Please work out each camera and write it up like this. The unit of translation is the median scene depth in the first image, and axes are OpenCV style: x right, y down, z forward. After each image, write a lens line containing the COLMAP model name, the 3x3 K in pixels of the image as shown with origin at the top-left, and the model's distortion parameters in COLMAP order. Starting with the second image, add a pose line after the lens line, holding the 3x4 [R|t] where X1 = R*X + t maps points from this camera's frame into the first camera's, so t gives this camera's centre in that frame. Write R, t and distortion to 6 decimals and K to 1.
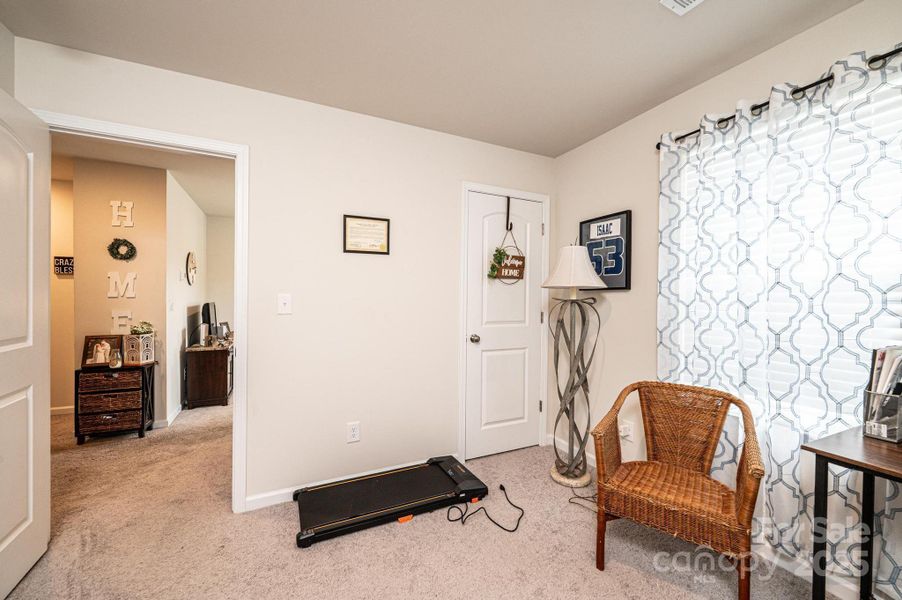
lens RADIAL K [[367.6, 0, 458.1], [0, 367.6, 299.0], [0, 0, 1]] dist [0.004080, -0.000083]
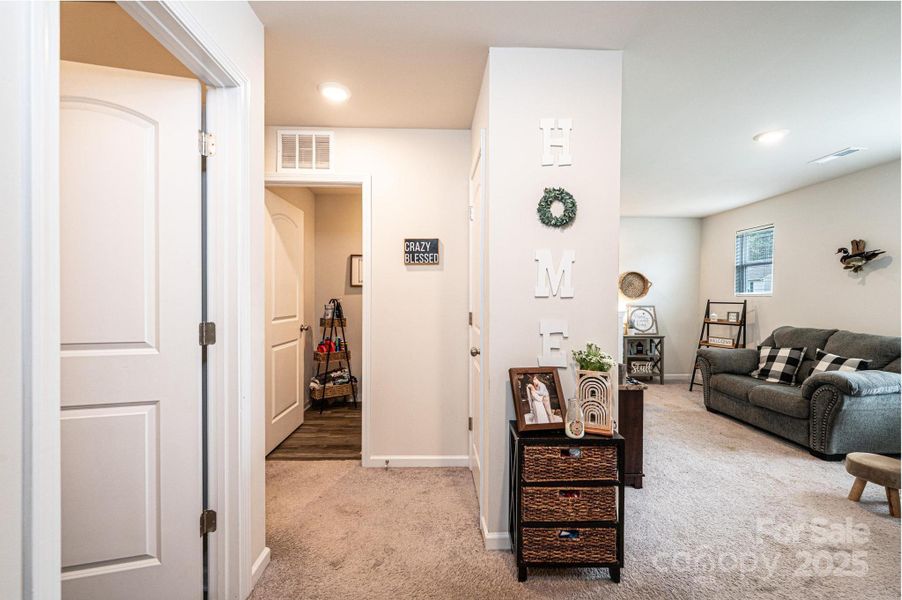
lens RADIAL K [[367.6, 0, 460.1], [0, 367.6, 302.3], [0, 0, 1]] dist [0.004080, -0.000083]
pose [[0.925739, 0.005901, -0.378116, -0.860913], [-0.002388, 0.999950, 0.009758, -0.002094], [0.378155, -0.008130, 0.925707, 0.463115]]
